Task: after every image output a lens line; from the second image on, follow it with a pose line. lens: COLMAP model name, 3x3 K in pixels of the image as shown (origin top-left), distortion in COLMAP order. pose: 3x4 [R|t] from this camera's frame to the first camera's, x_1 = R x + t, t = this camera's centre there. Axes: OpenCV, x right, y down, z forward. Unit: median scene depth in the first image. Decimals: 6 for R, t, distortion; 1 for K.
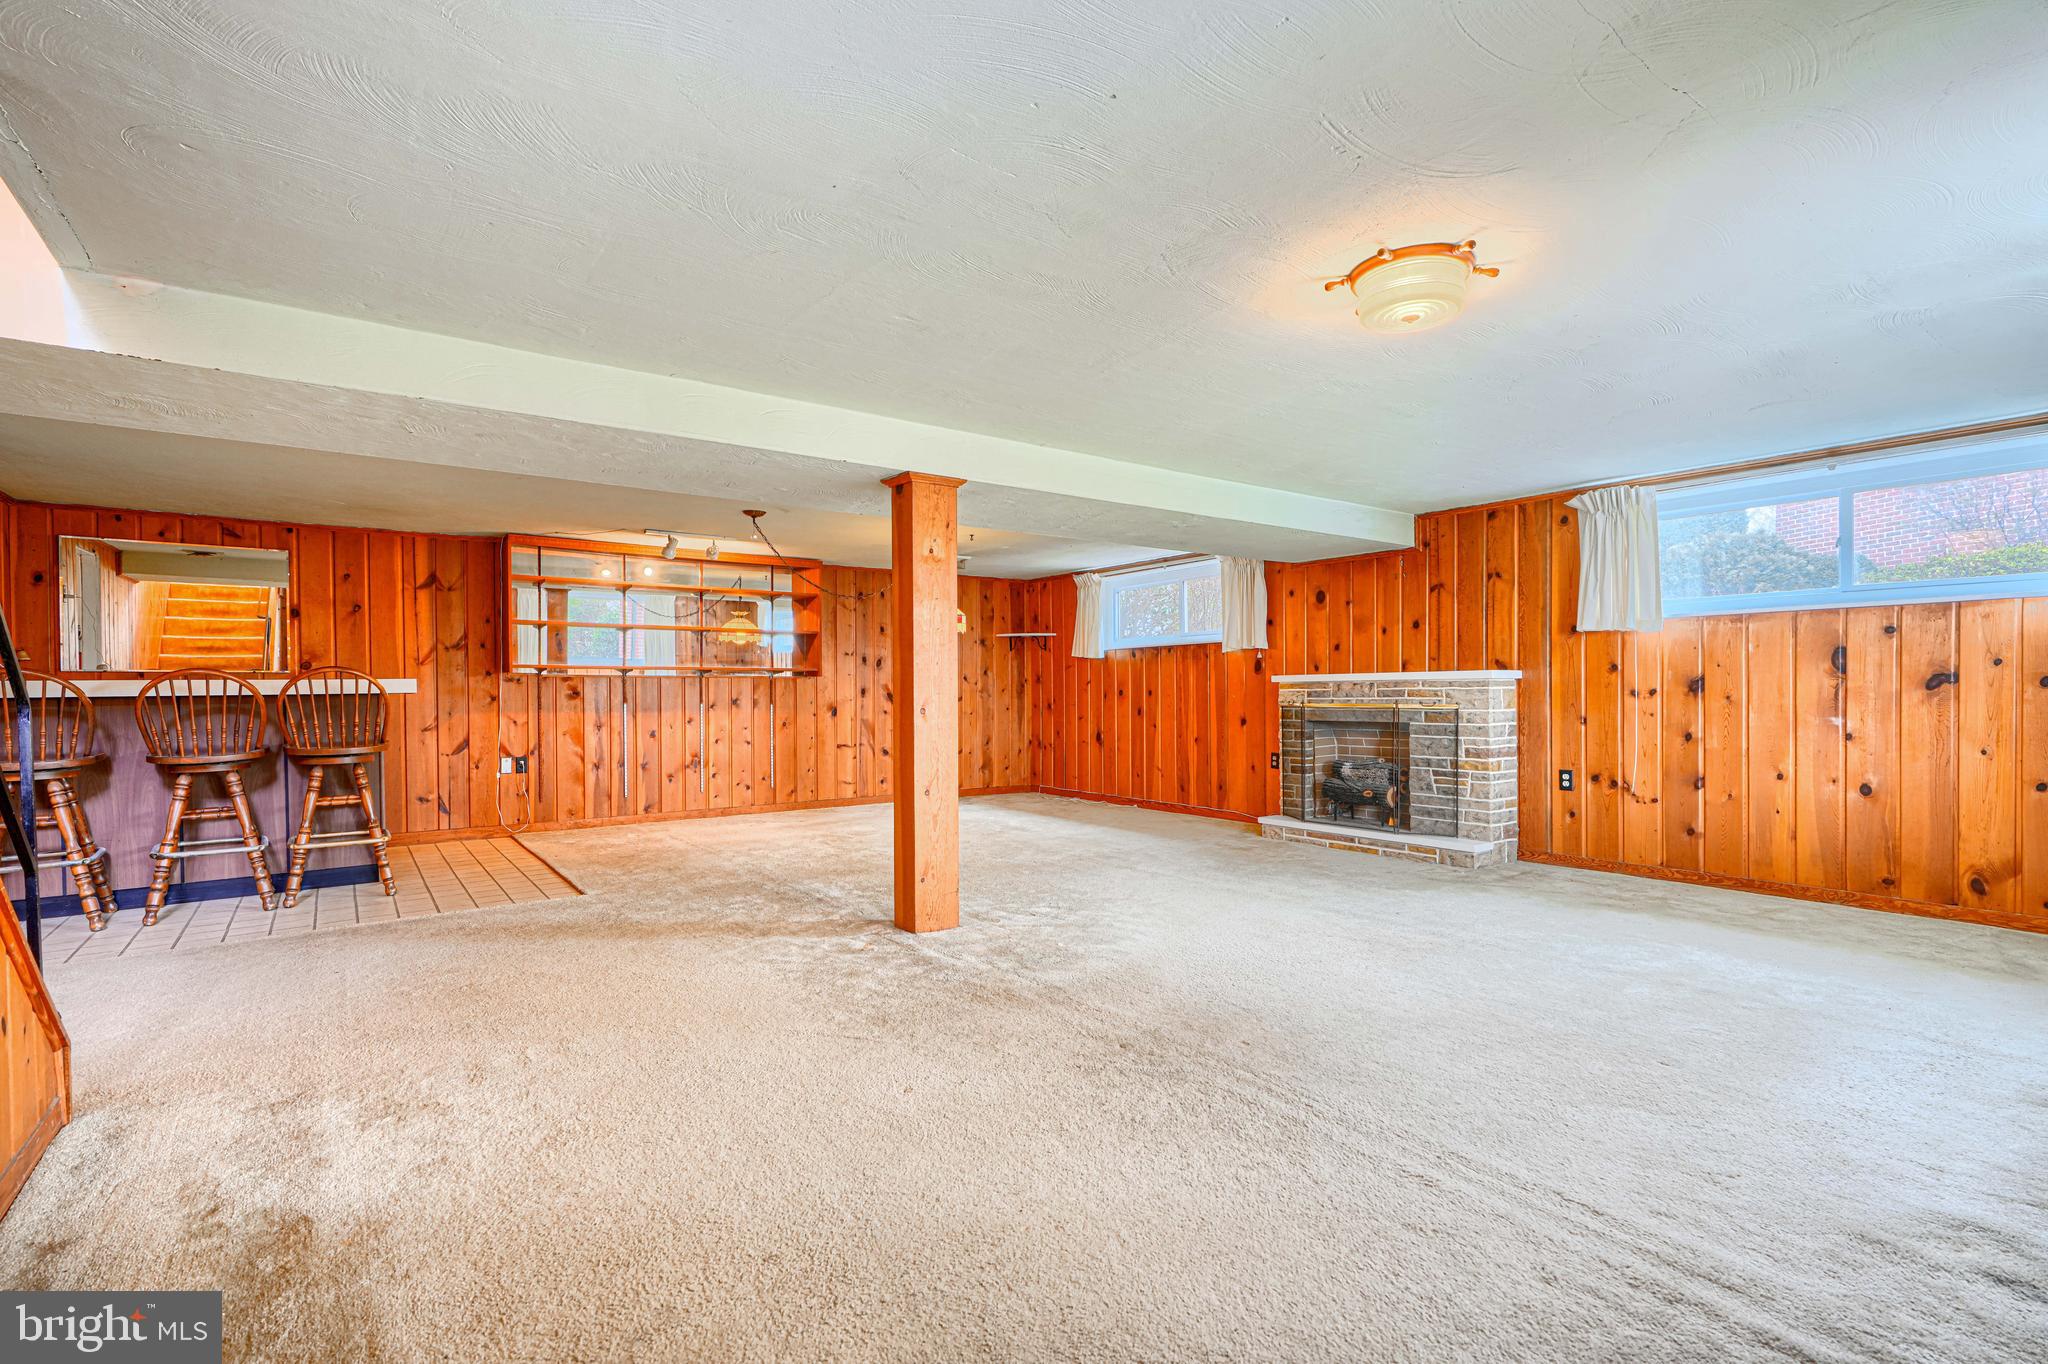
lens RADIAL K [[923.8, 0, 1026.2], [0, 923.8, 713.0], [0, 0, 1]] dist [0.004044, 0.000188]
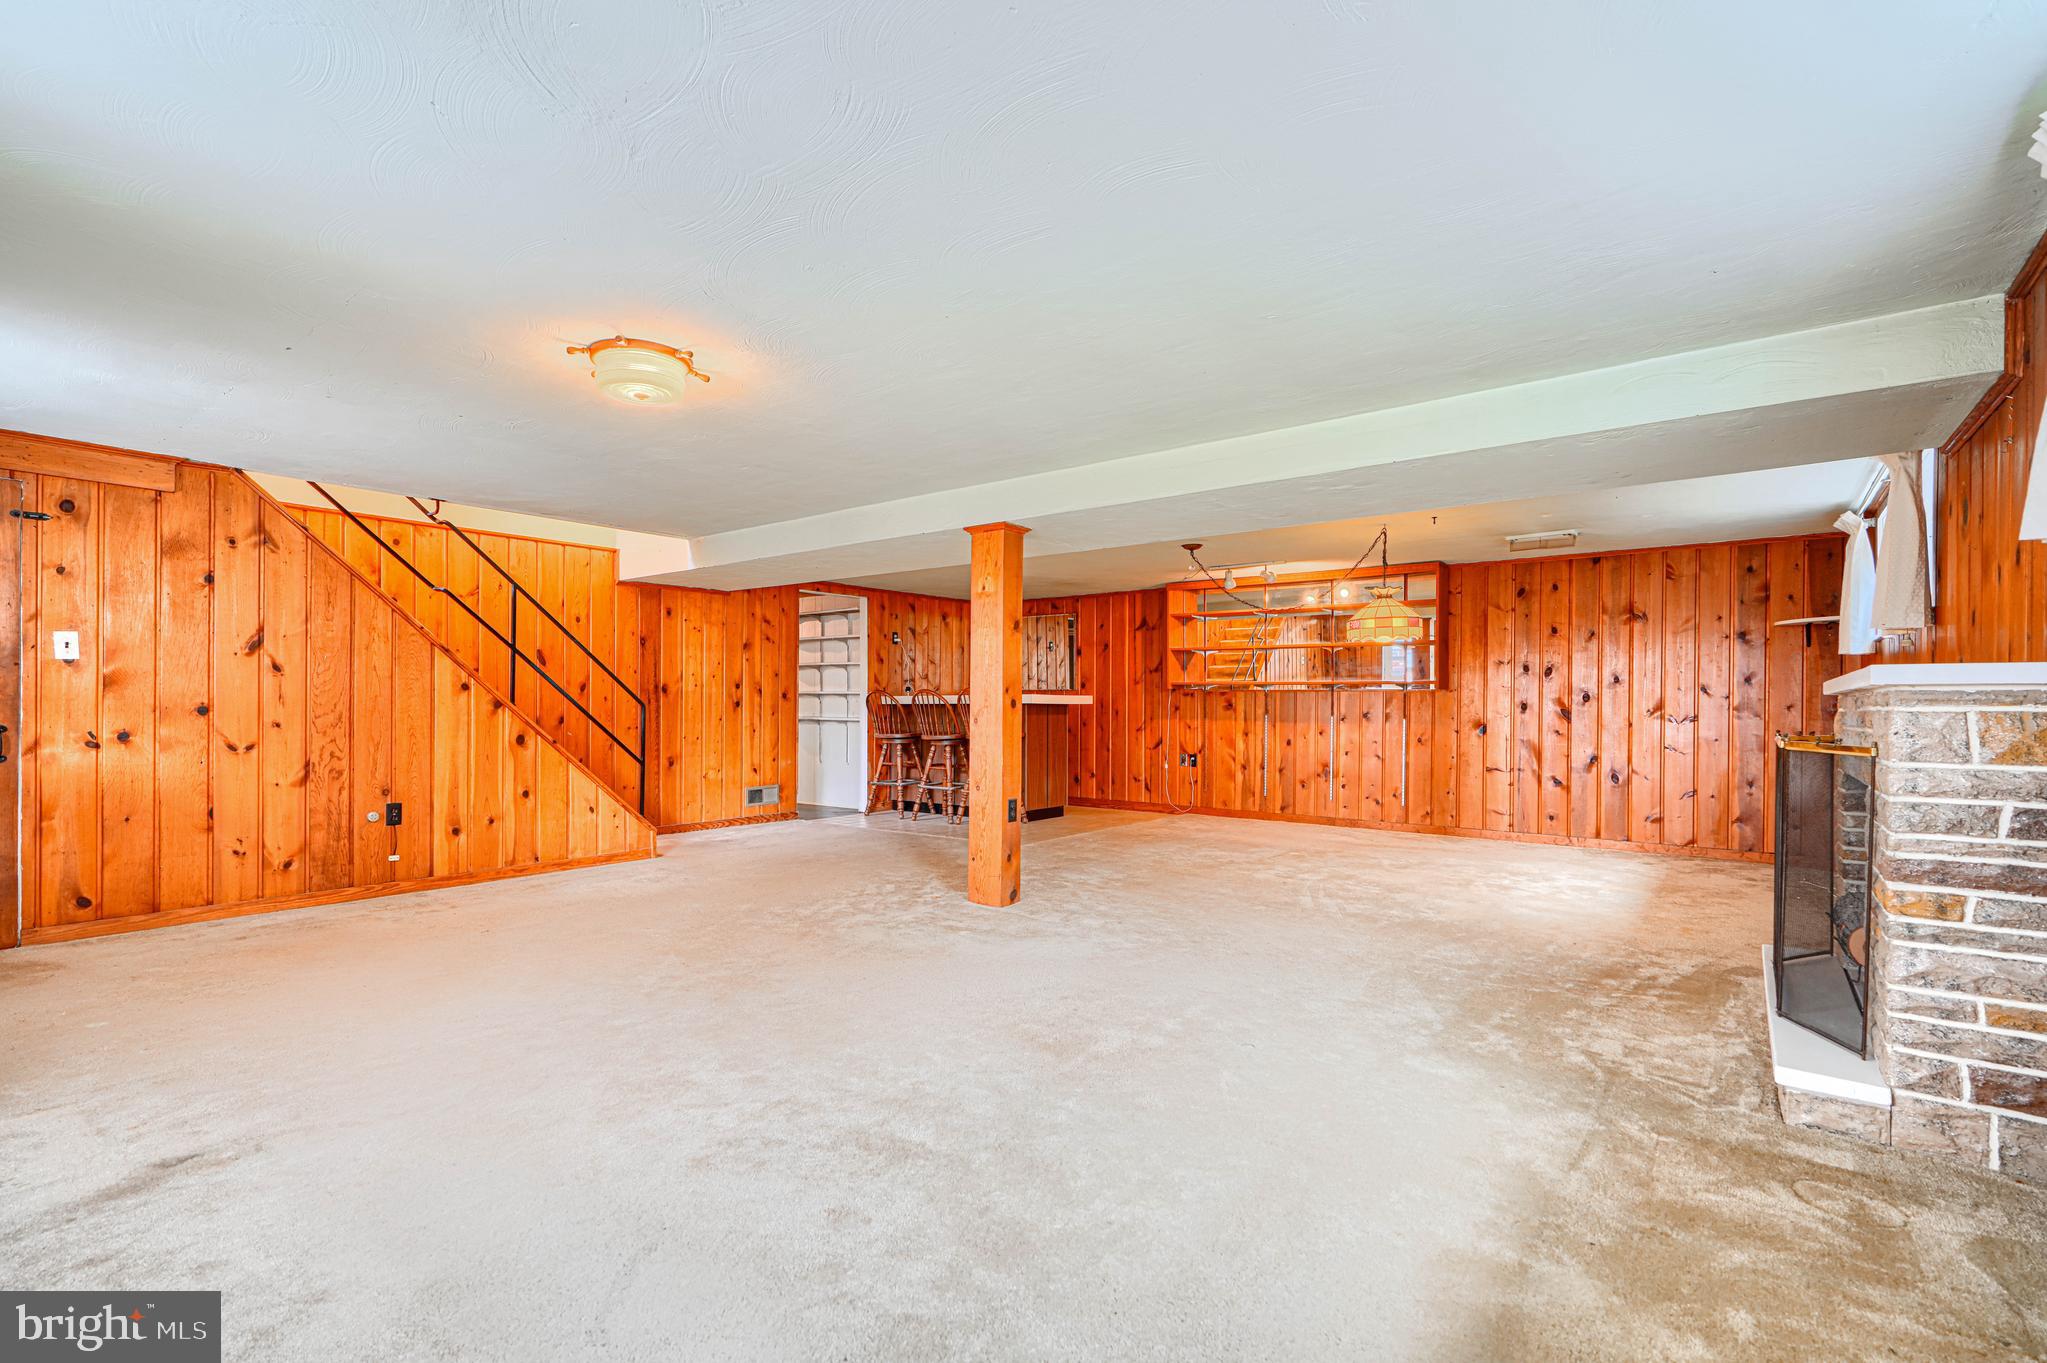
lens RADIAL K [[923.3, 0, 1025.7], [0, 923.3, 712.4], [0, 0, 1]] dist [0.004044, 0.000188]
pose [[0.297154, 0.016417, -0.954689, 0.570407], [-0.029586, 0.999530, 0.007979, -0.013086], [0.954371, 0.025874, 0.297500, 0.374978]]
